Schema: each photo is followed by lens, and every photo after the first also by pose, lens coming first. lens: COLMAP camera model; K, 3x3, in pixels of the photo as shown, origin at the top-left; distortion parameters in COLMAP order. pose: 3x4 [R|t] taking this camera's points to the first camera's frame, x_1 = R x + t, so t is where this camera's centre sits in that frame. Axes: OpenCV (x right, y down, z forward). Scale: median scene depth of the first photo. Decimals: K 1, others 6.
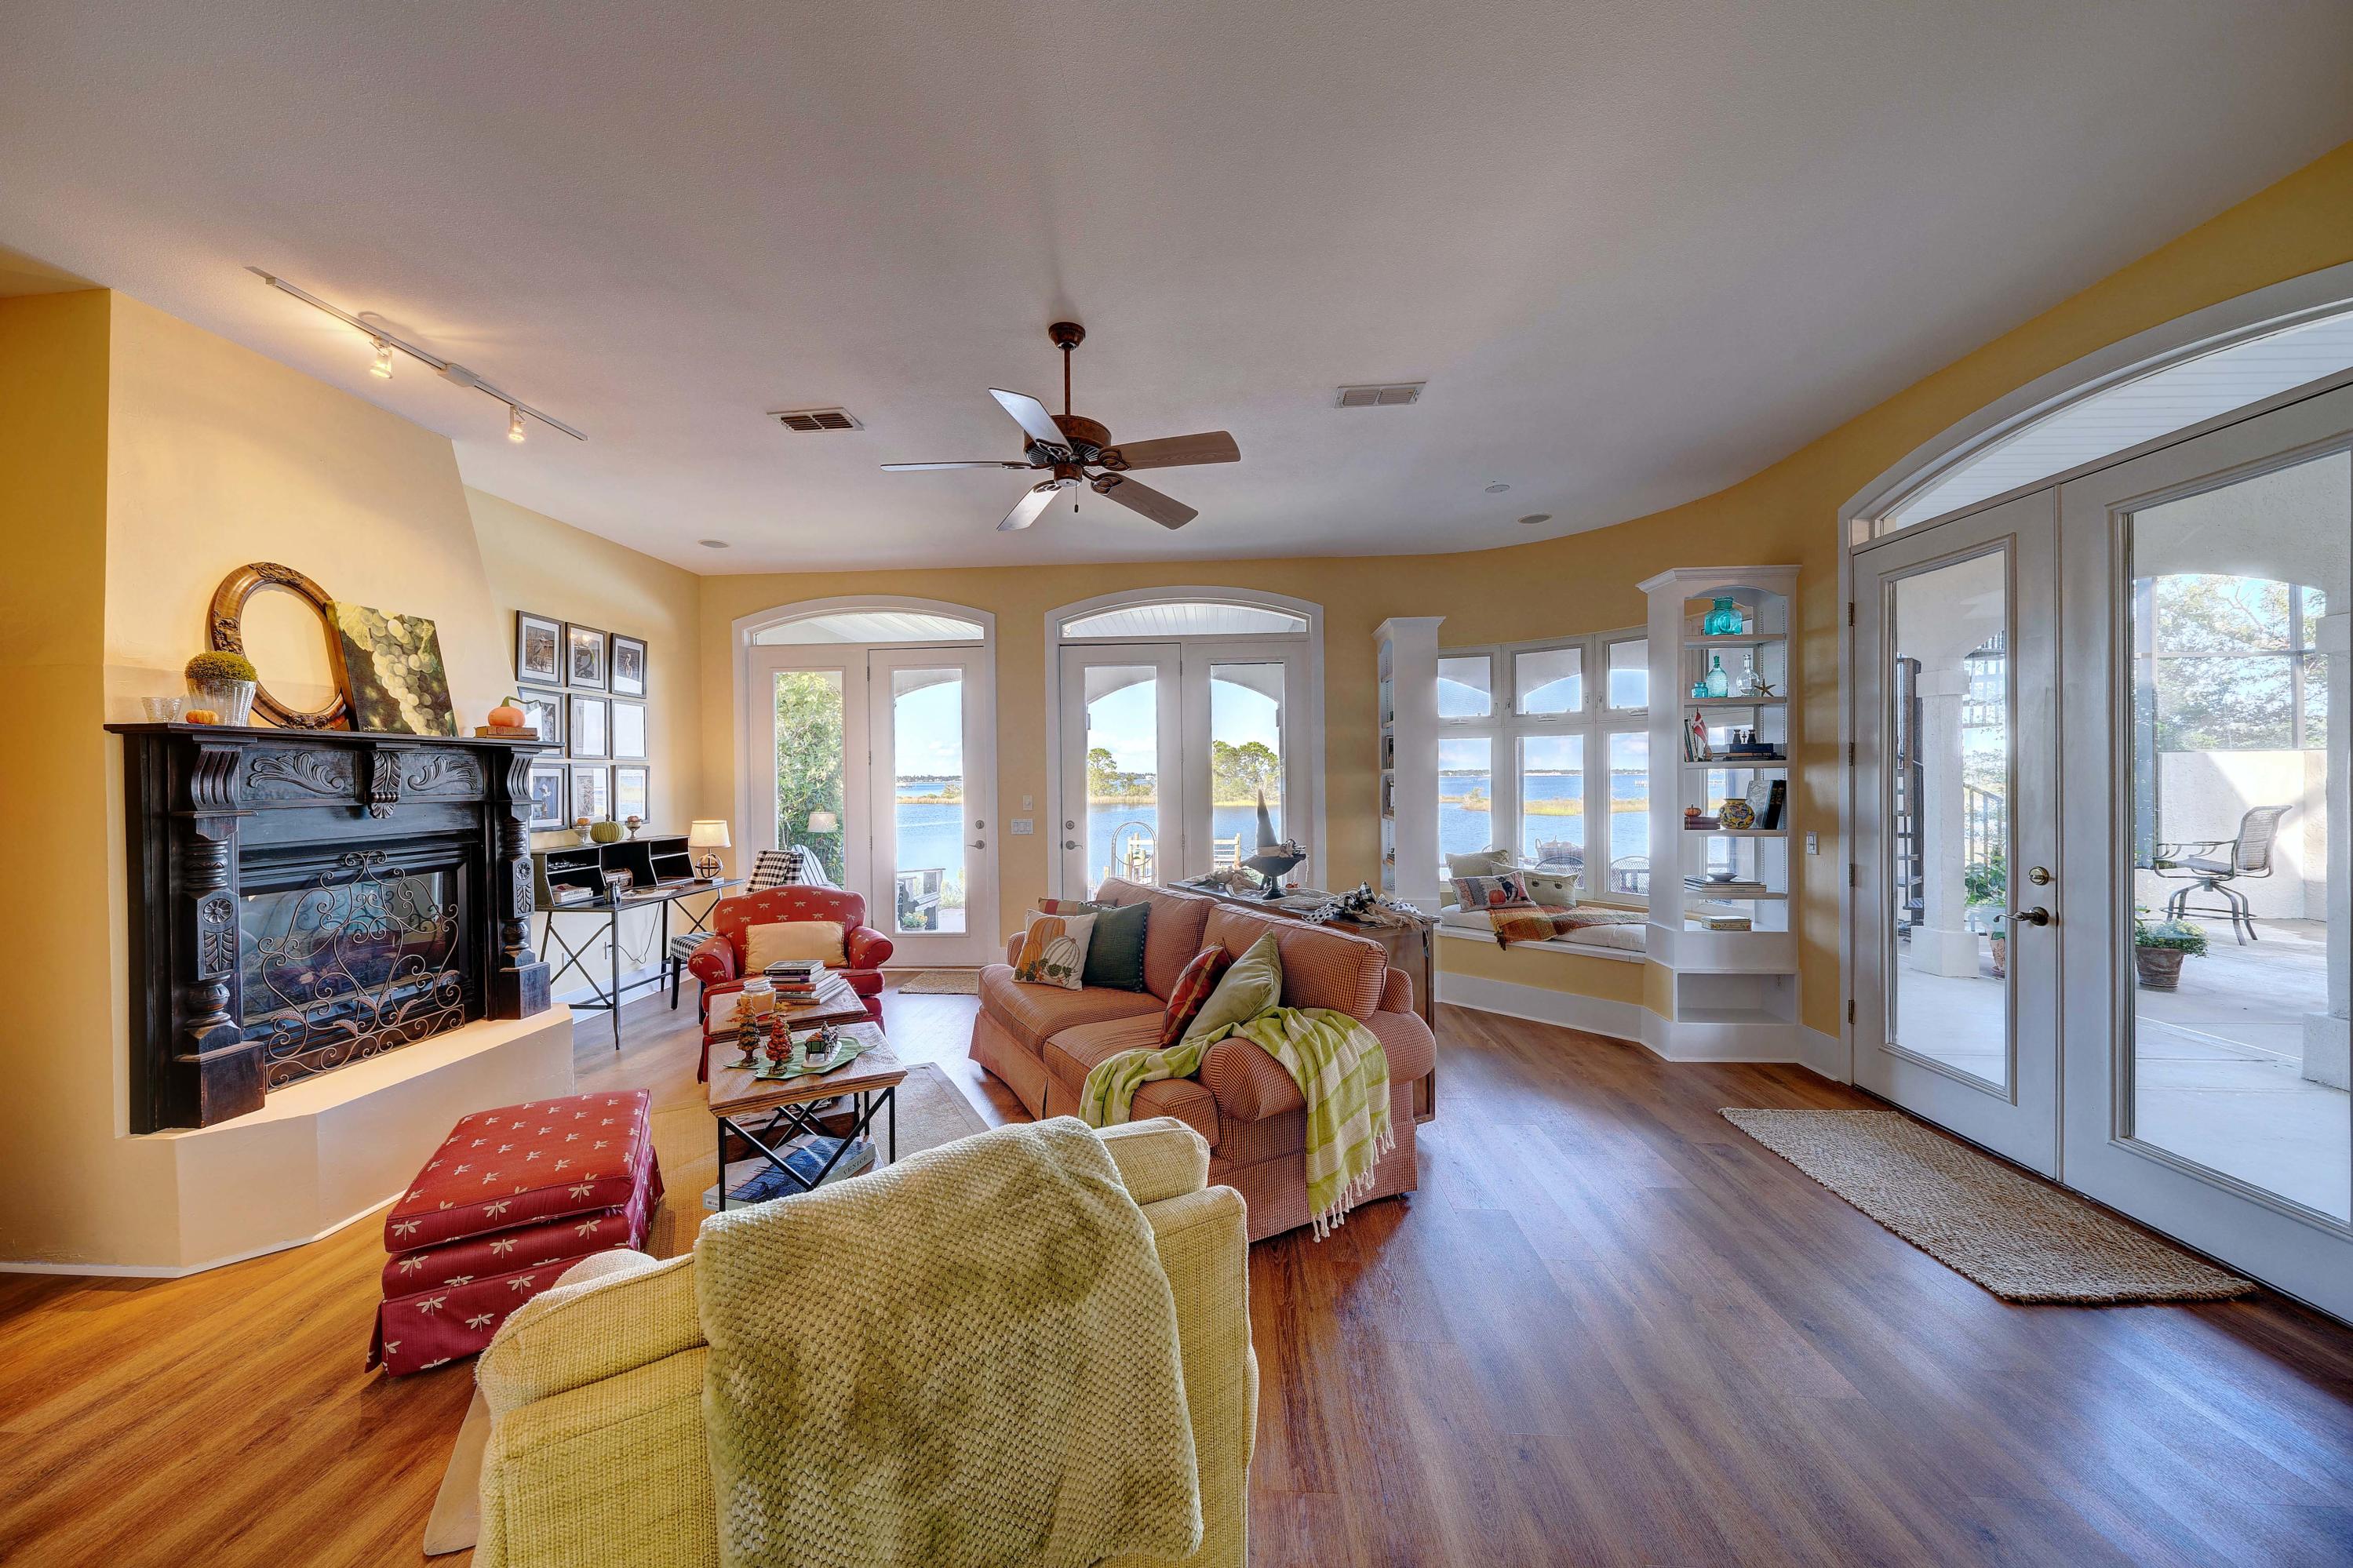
lens RADIAL K [[824.3, 0, 1176.5], [0, 824.3, 784.0], [0, 0, 1]] dist [-0.006816, 0.000144]
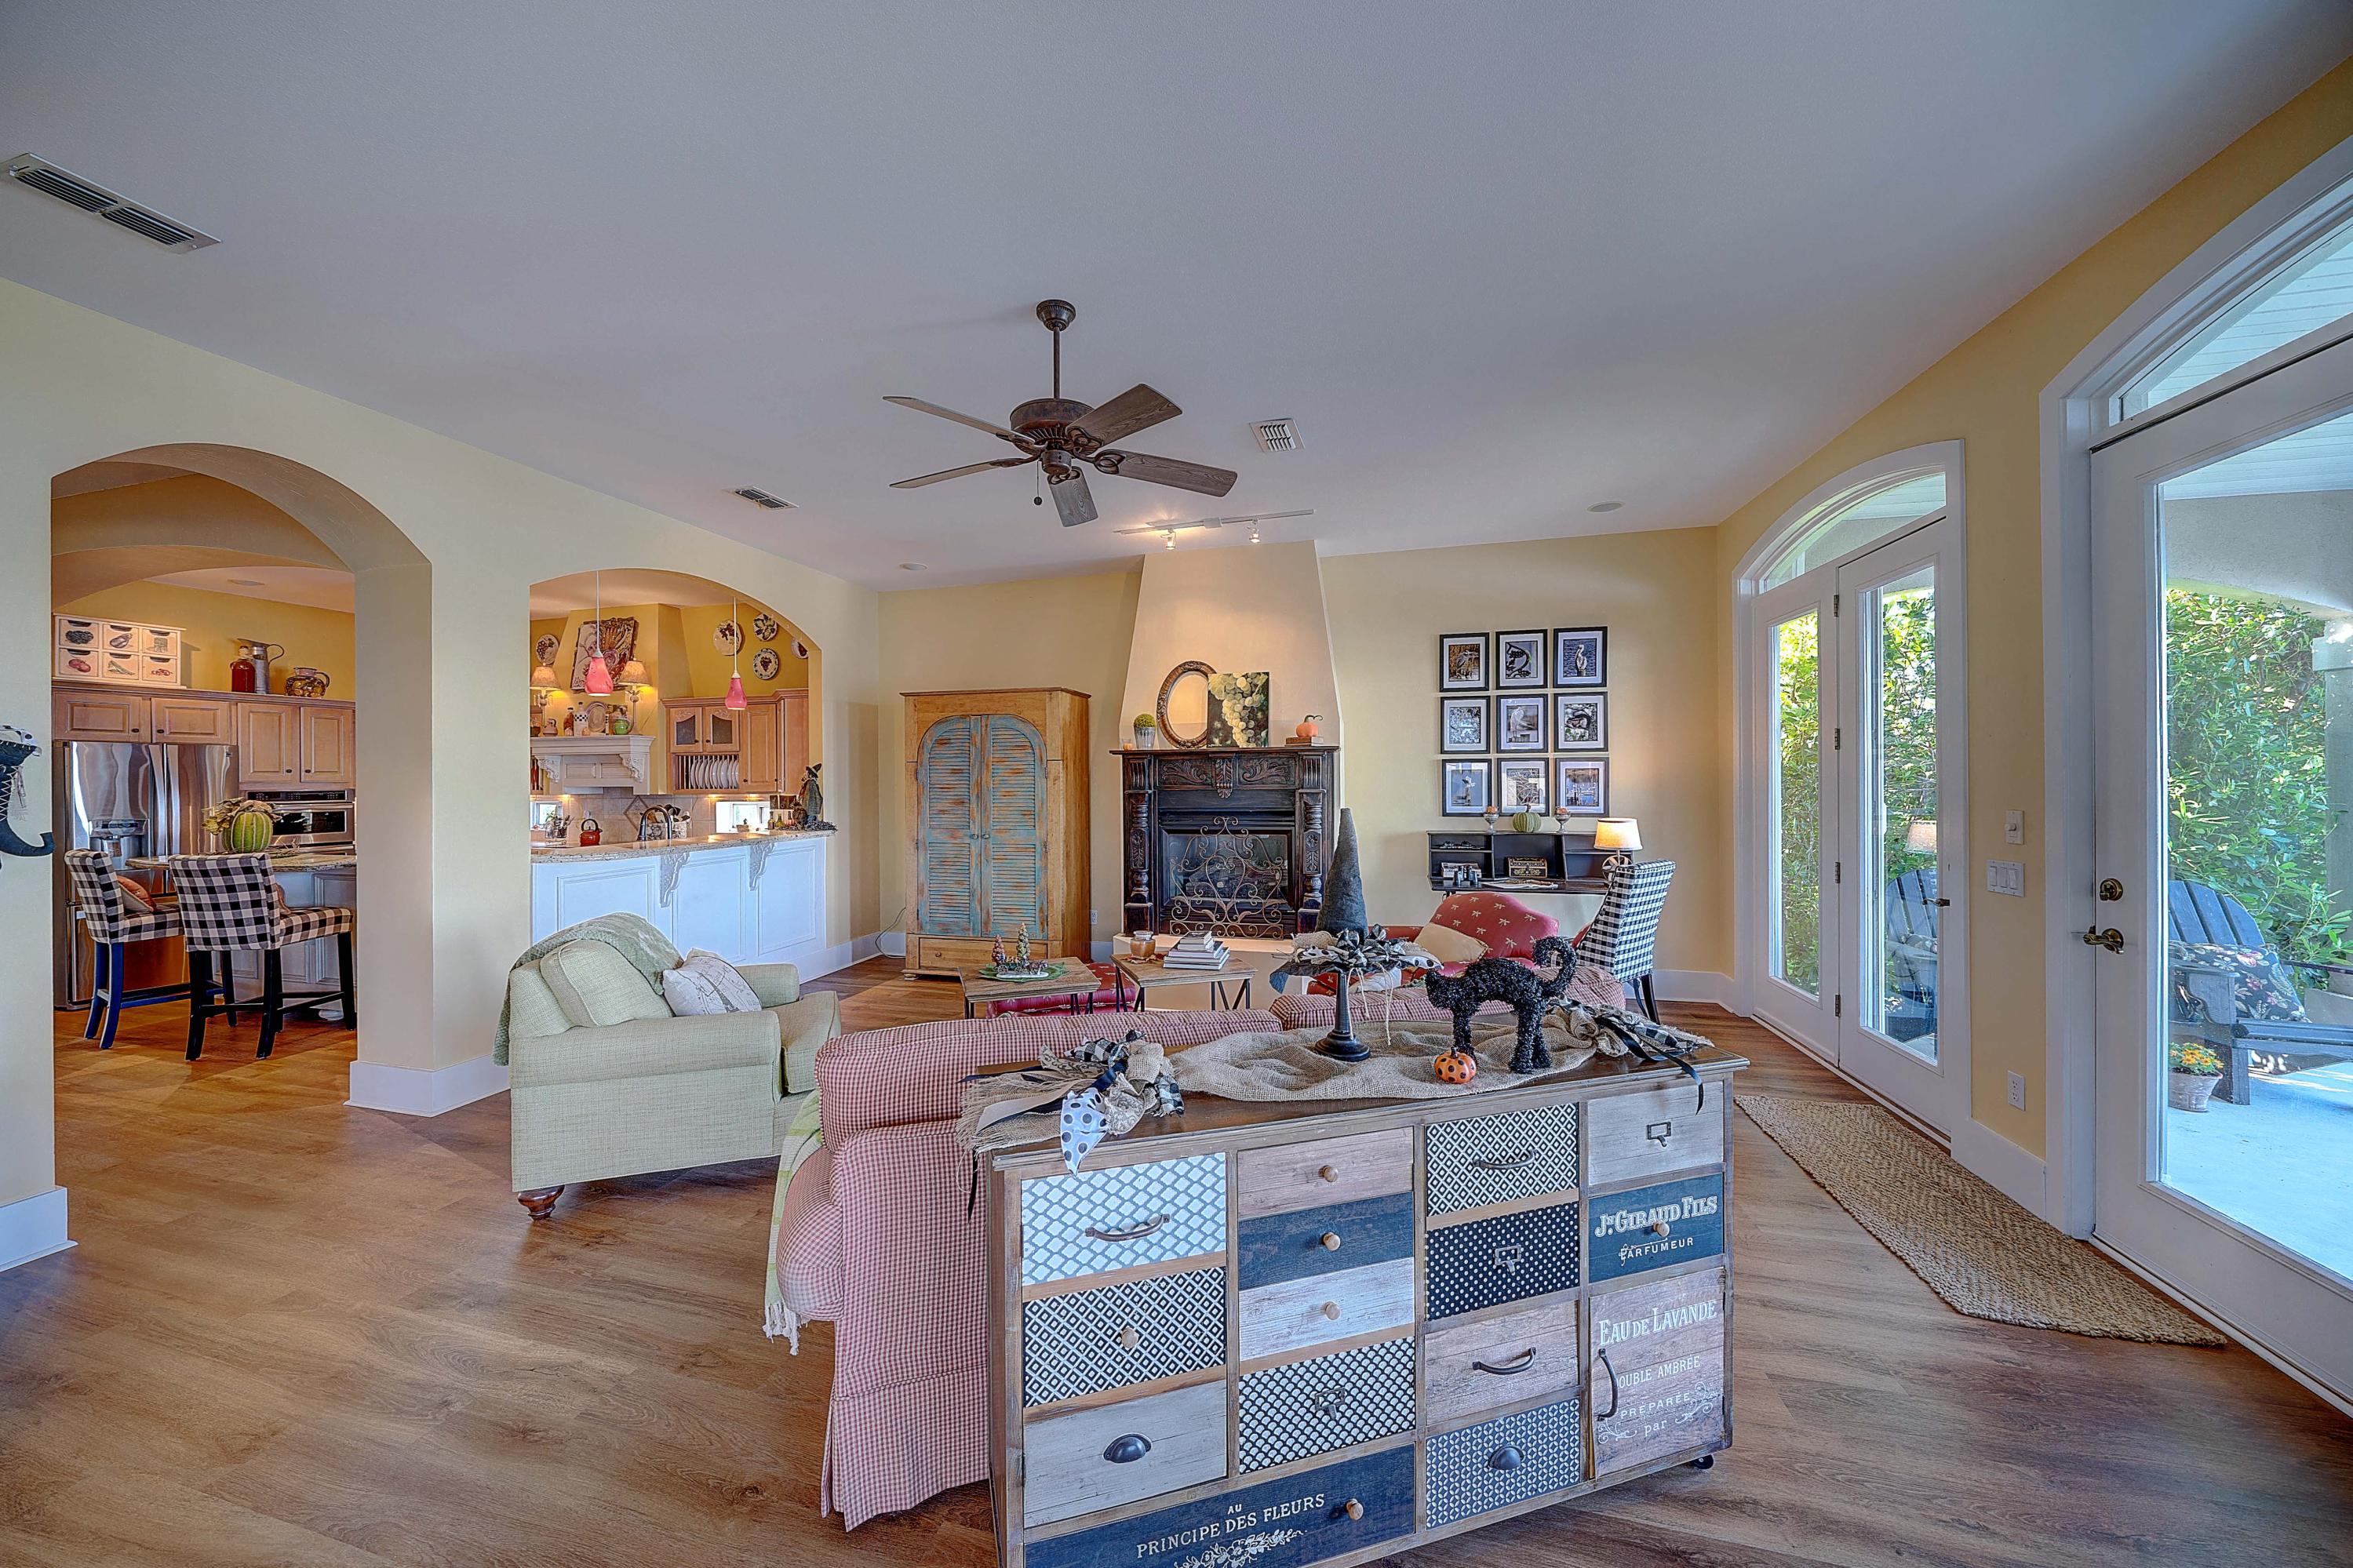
lens RADIAL K [[824.3, 0, 1176.5], [0, 824.3, 784.0], [0, 0, 1]] dist [-0.006816, 0.000144]
pose [[-0.226826, 0.023945, -0.973641, 0.665929], [0.004453, 0.999713, 0.023549, -0.024493], [0.973925, 0.001006, -0.226868, 1.195213]]
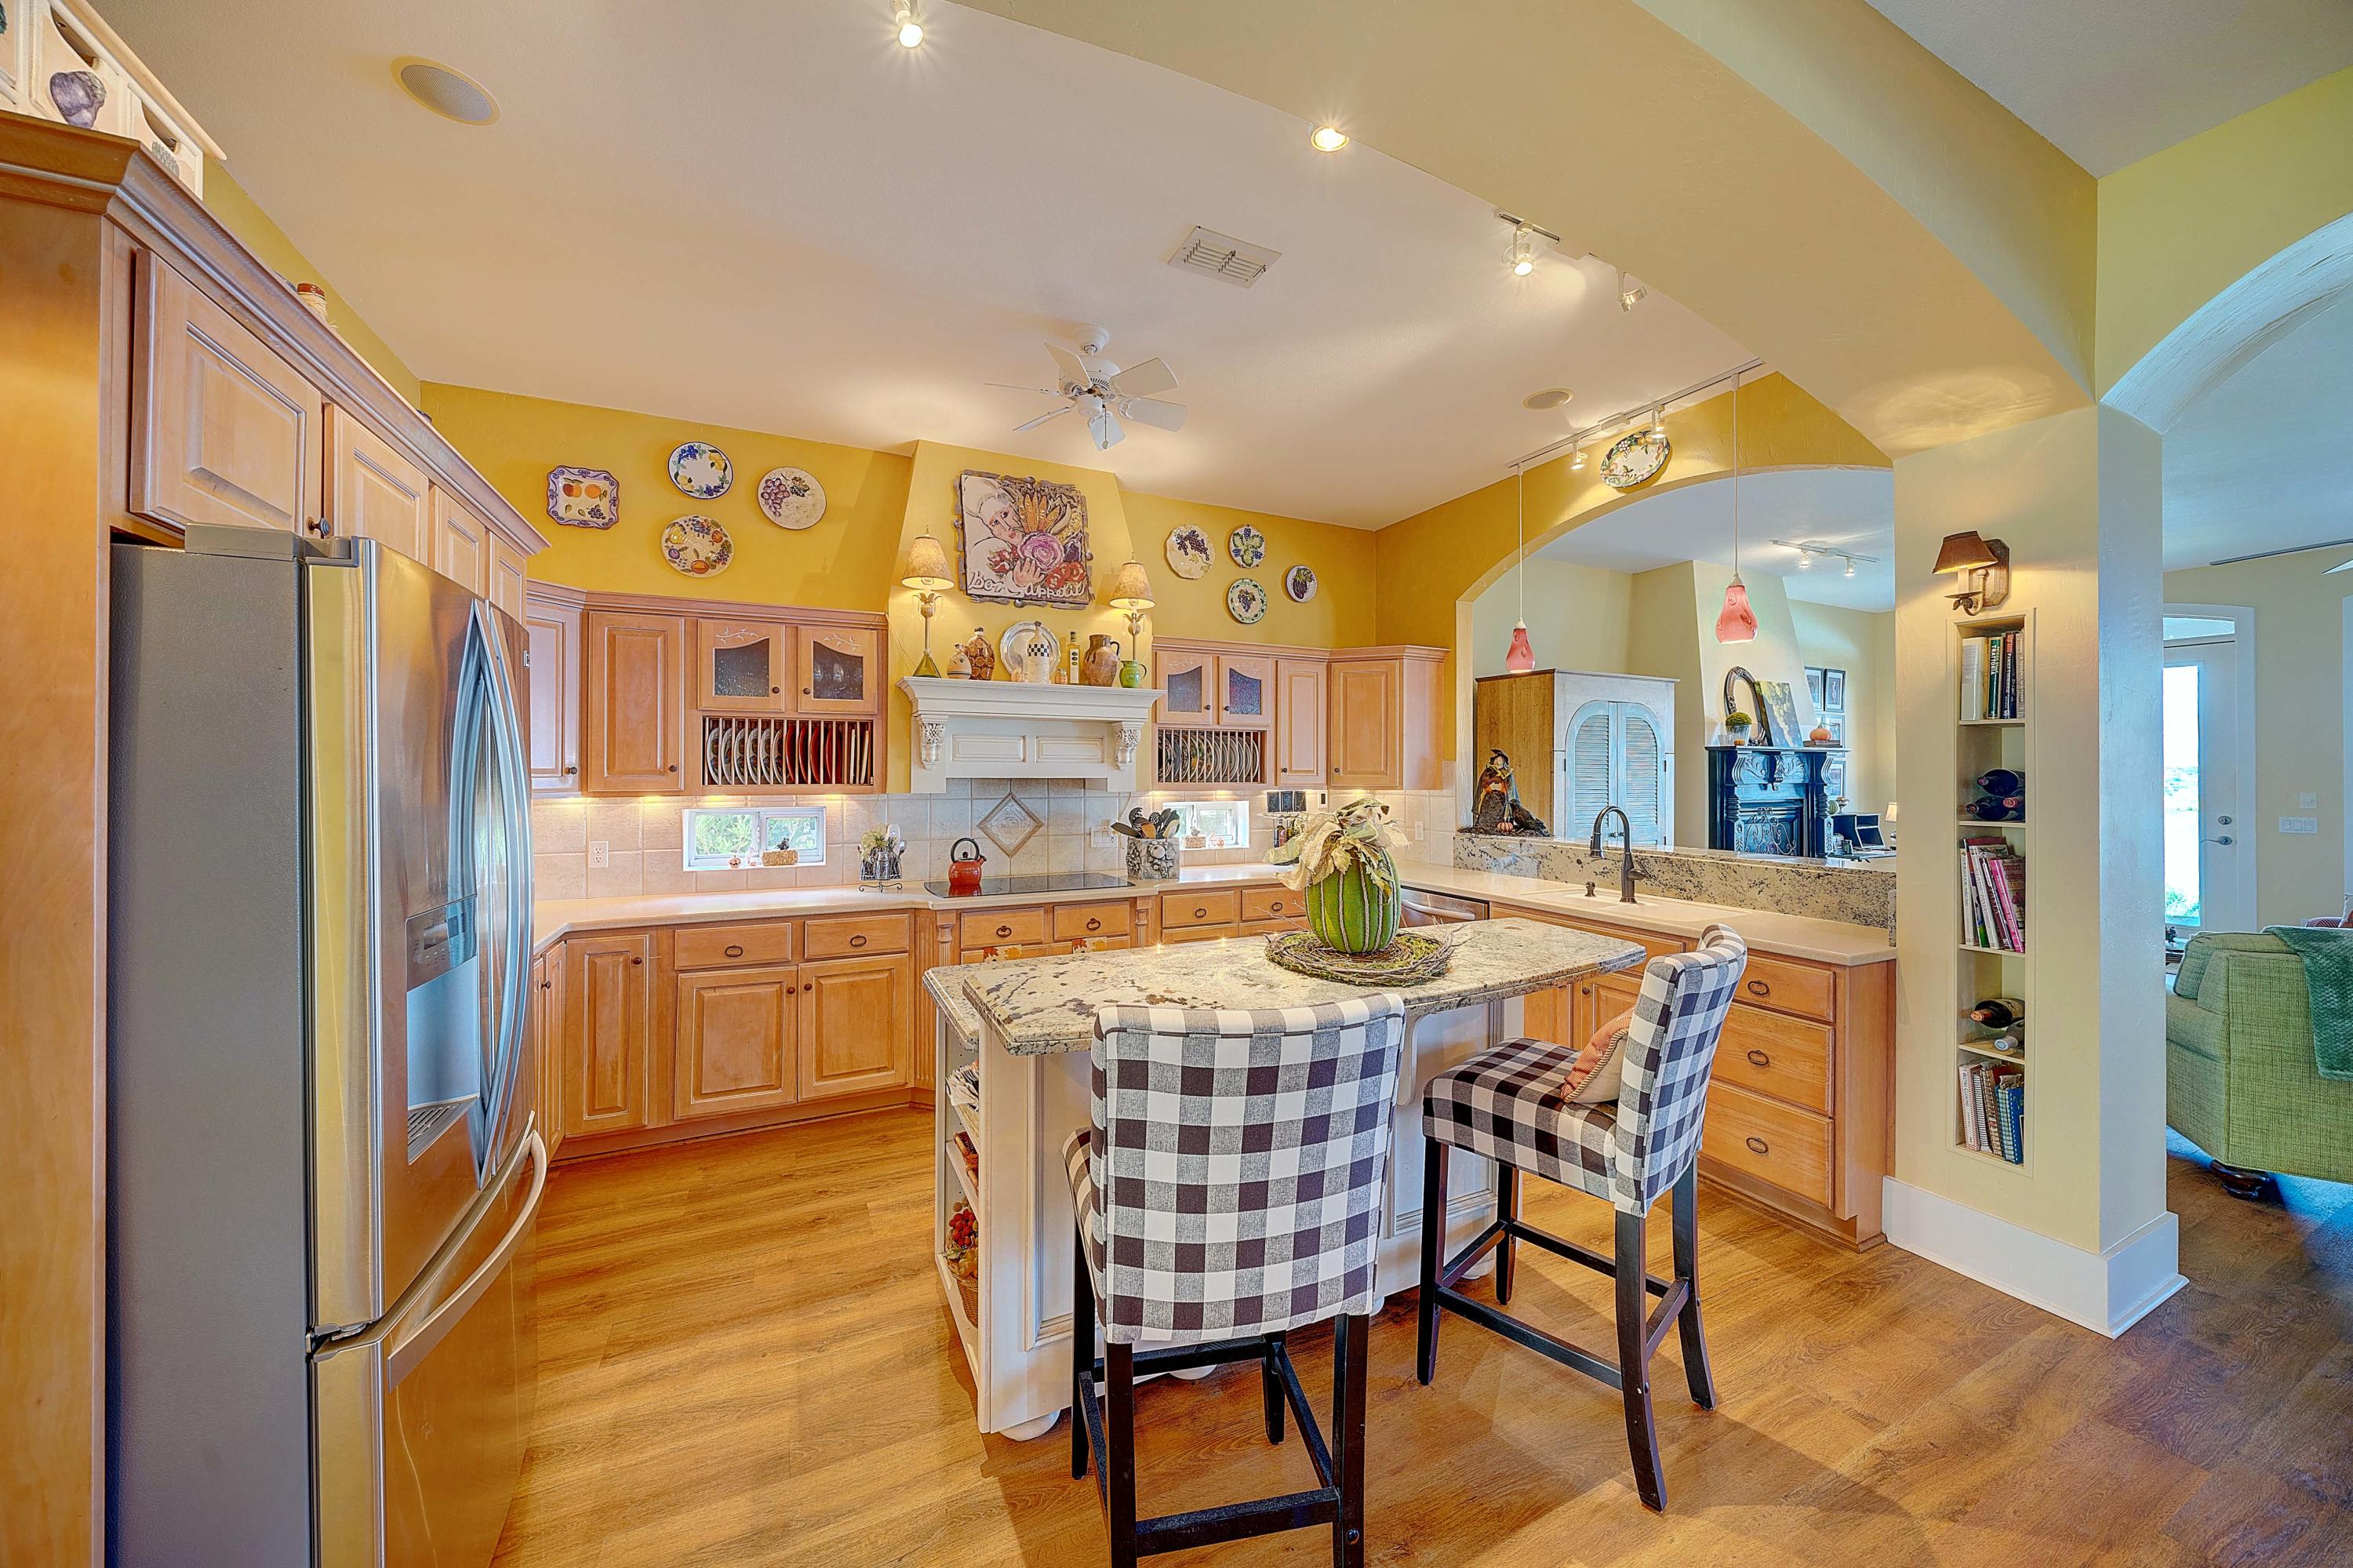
lens RADIAL K [[824.5, 0, 1176.5], [0, 824.5, 784.0], [0, 0, 1]] dist [-0.006816, 0.000144]
pose [[0.464107, 0.028079, -0.885334, 0.085116], [-0.015416, 0.999602, 0.023622, 0.002146], [0.885645, 0.002685, 0.464355, -1.064034]]
